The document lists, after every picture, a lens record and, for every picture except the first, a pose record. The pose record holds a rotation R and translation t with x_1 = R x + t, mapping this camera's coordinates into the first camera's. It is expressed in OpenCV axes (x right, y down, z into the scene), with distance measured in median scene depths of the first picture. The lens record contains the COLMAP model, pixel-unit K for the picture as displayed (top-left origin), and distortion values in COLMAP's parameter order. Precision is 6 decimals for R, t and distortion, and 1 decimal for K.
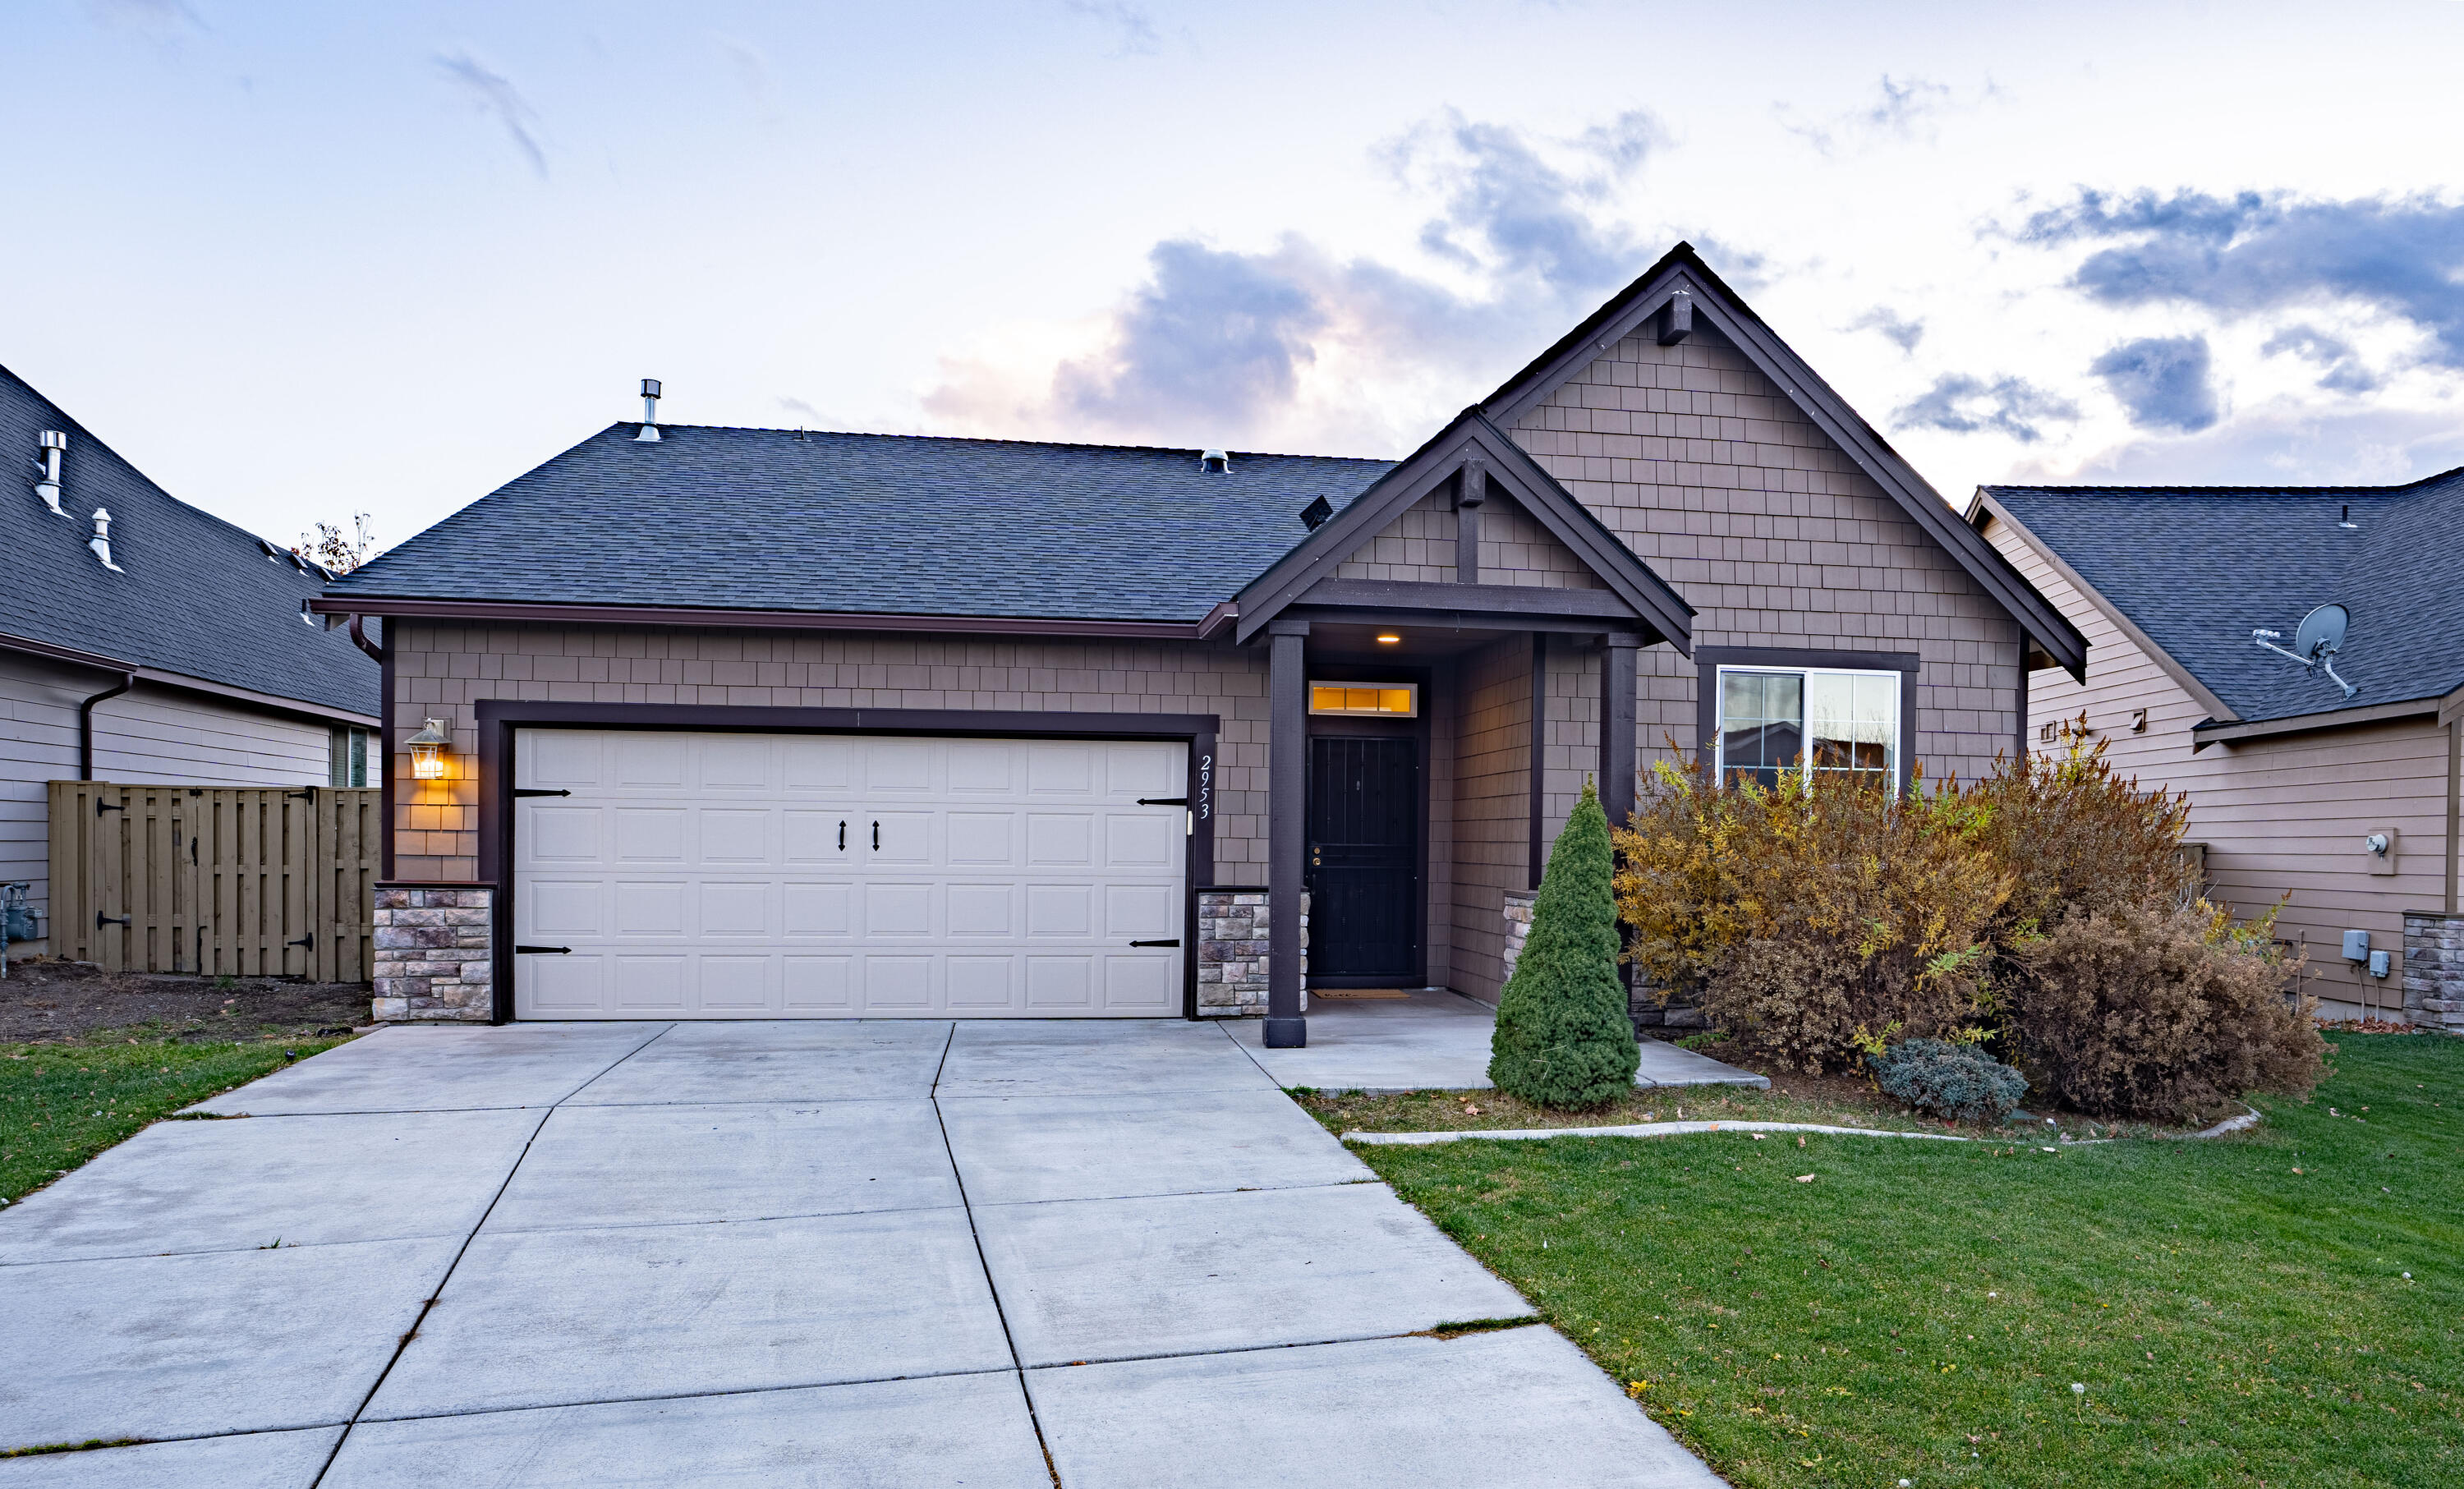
lens RADIAL K [[1510.6, 0, 1258.0], [0, 1510.6, 879.5], [0, 0, 1]] dist [-0.041337, 0.026083]
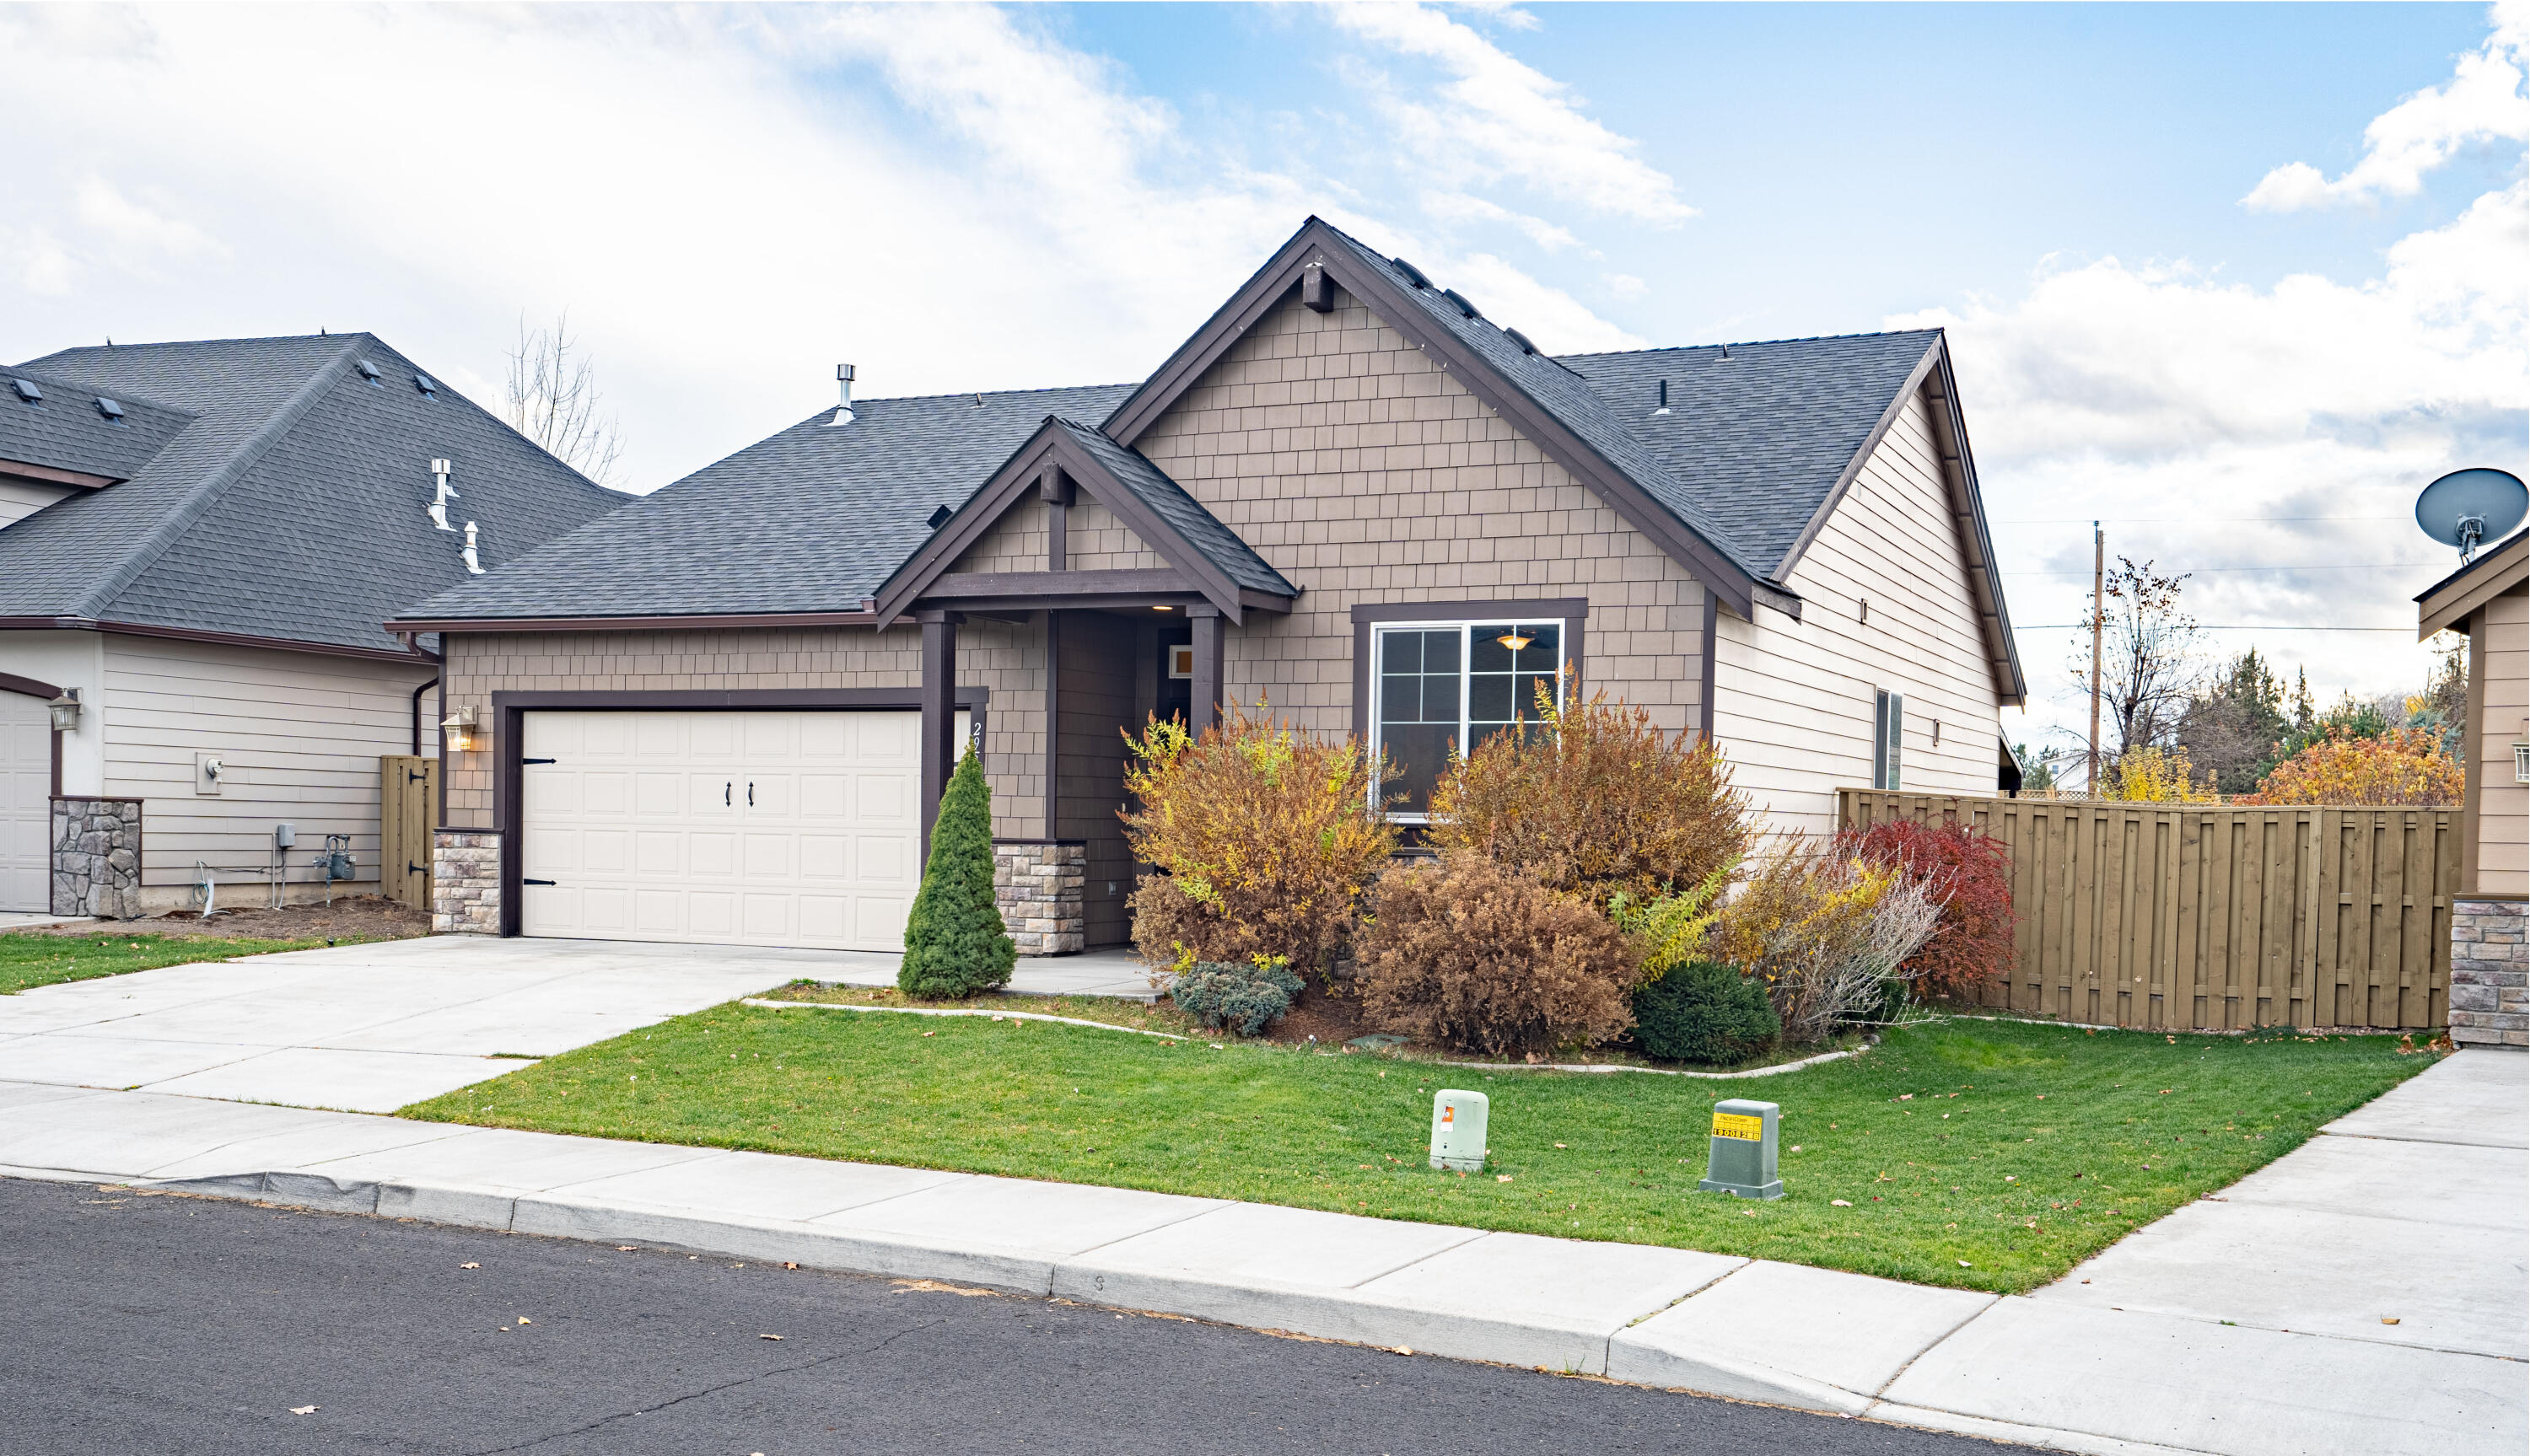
lens RADIAL K [[2498.8, 0, 1183.3], [0, 2498.8, 921.2], [0, 0, 1]] dist [0.064456, 0.000000]
pose [[0.830596, 0.023938, -0.556361, 1.169694], [-0.021247, 0.999710, 0.011294, 0.043280], [0.556471, 0.002440, 0.830864, -0.483433]]
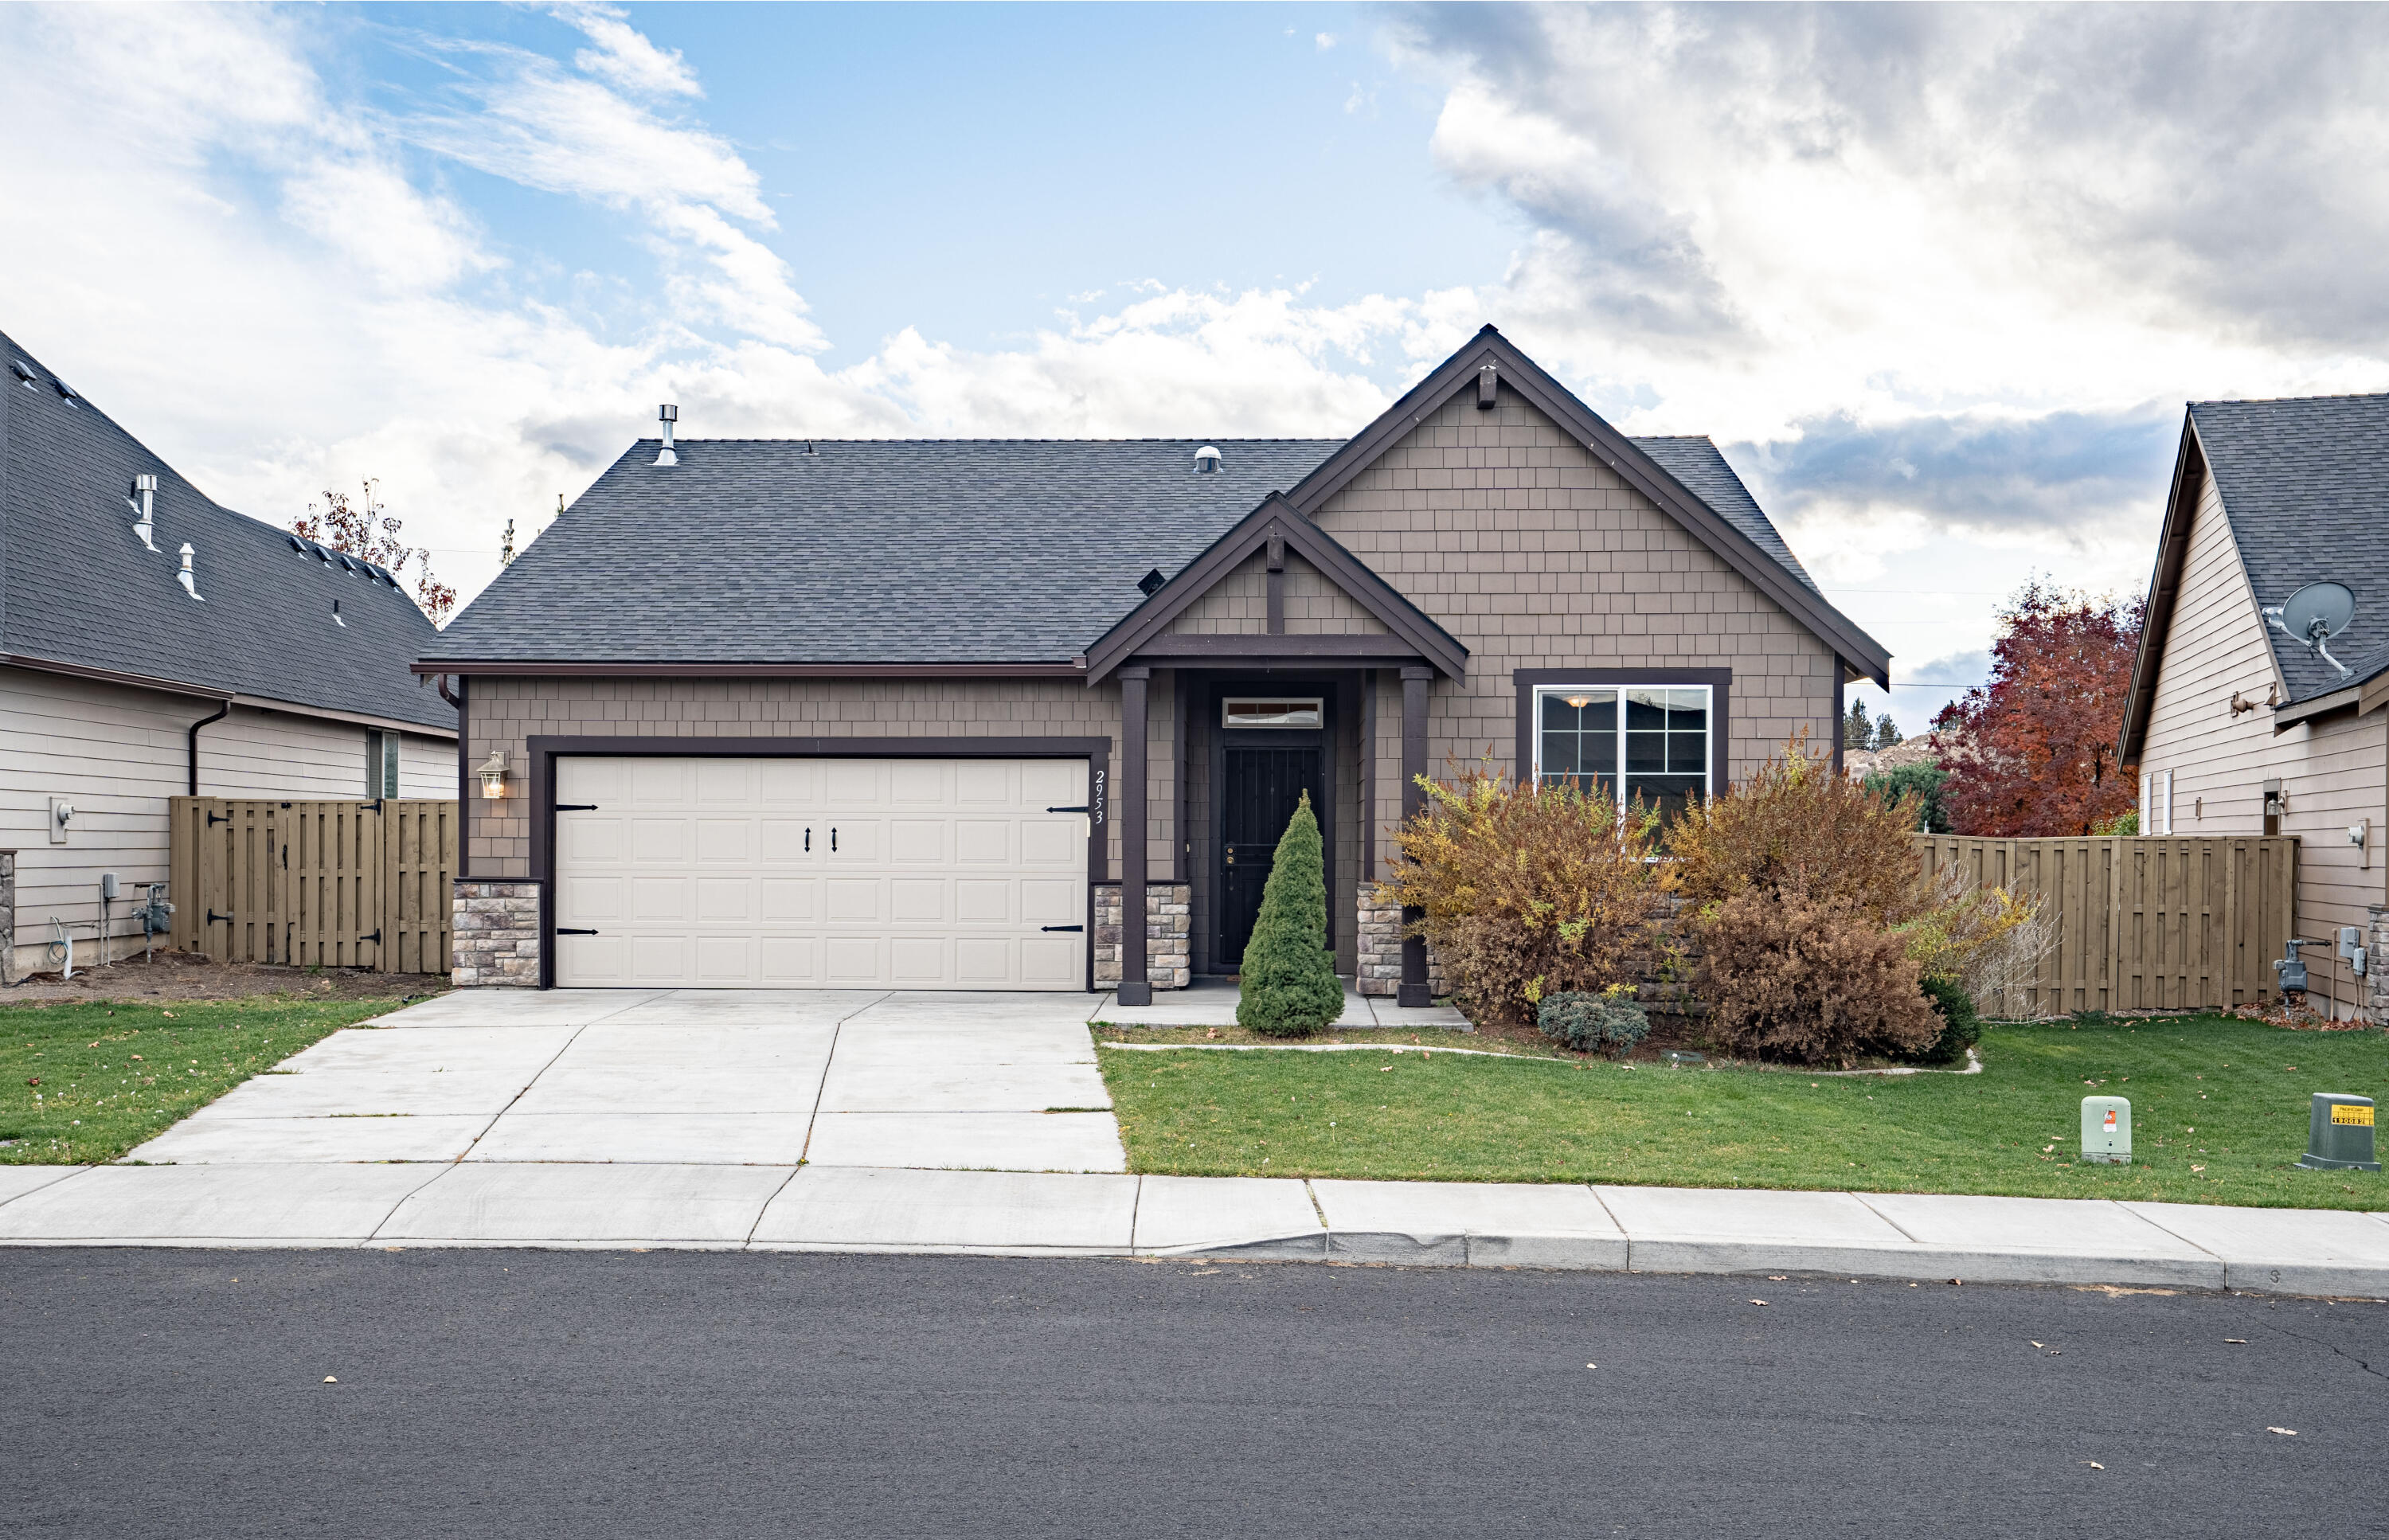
lens RADIAL K [[2381.6, 0, 1146.8], [0, 2381.6, 879.4], [0, 0, 1]] dist [0.062714, 0.000000]
pose [[0.979256, -0.004059, -0.202588, 0.393177], [0.001802, 0.999934, -0.011324, 0.025964], [0.202621, 0.010724, 0.979199, -0.858371]]
